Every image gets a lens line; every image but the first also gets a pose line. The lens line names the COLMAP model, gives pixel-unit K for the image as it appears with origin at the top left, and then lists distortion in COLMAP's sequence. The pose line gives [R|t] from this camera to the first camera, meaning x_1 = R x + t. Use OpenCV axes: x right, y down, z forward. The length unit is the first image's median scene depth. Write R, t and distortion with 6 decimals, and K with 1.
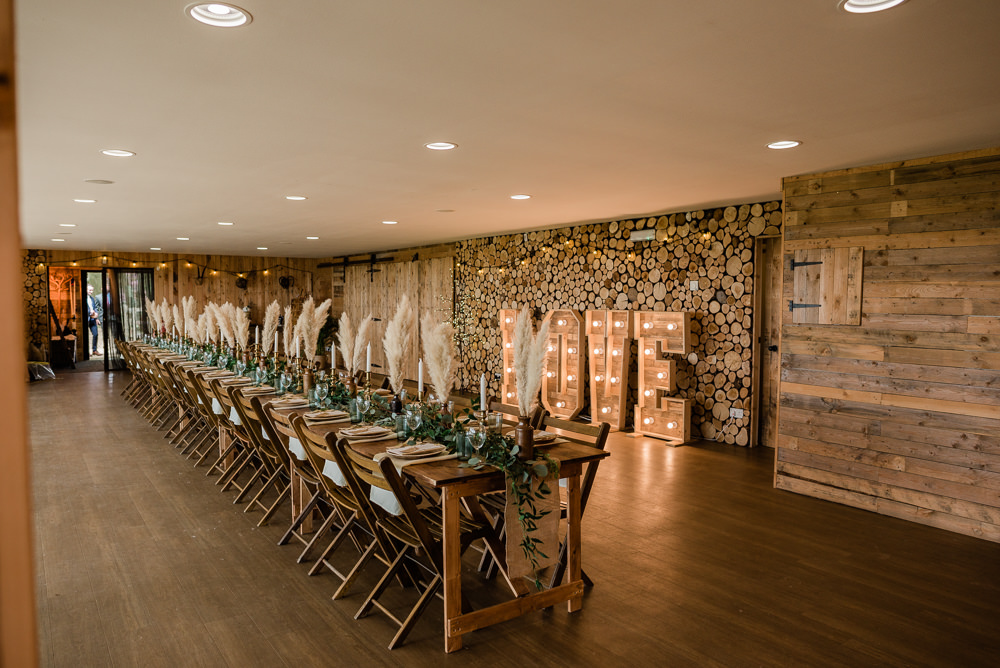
lens RADIAL K [[694.5, 0, 500.0], [0, 694.5, 334.0], [0, 0, 1]] dist [-0.052052, 0.000699]
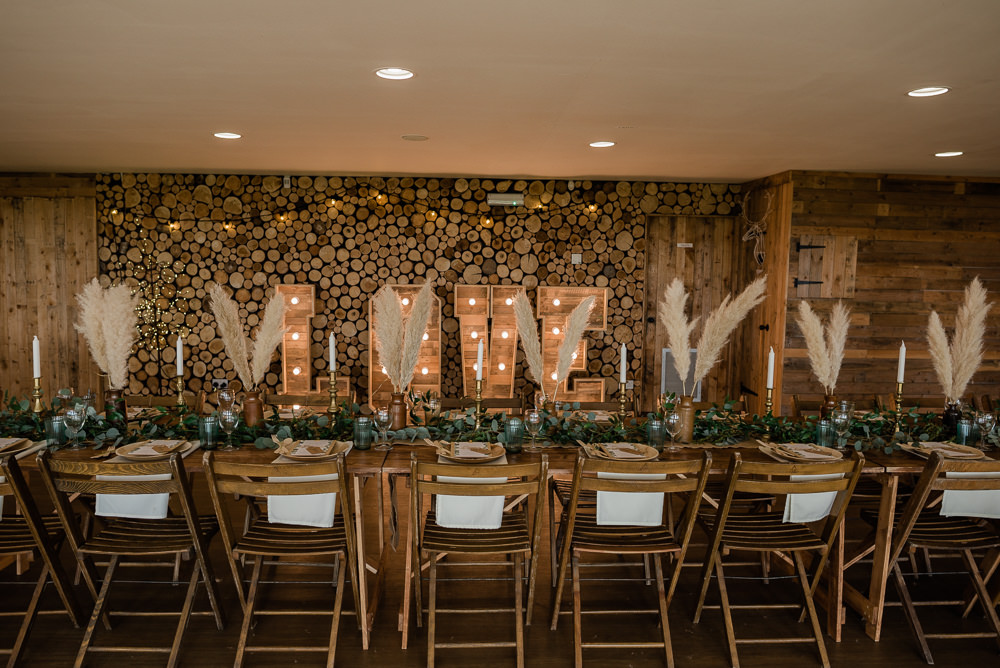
lens RADIAL K [[694.5, 0, 500.0], [0, 694.5, 334.0], [0, 0, 1]] dist [-0.052052, 0.000699]
pose [[0.530603, -0.072280, 0.844533, -0.560200], [0.029761, 0.997332, 0.066659, -0.031639], [-0.847098, -0.010235, 0.531339, 0.546672]]
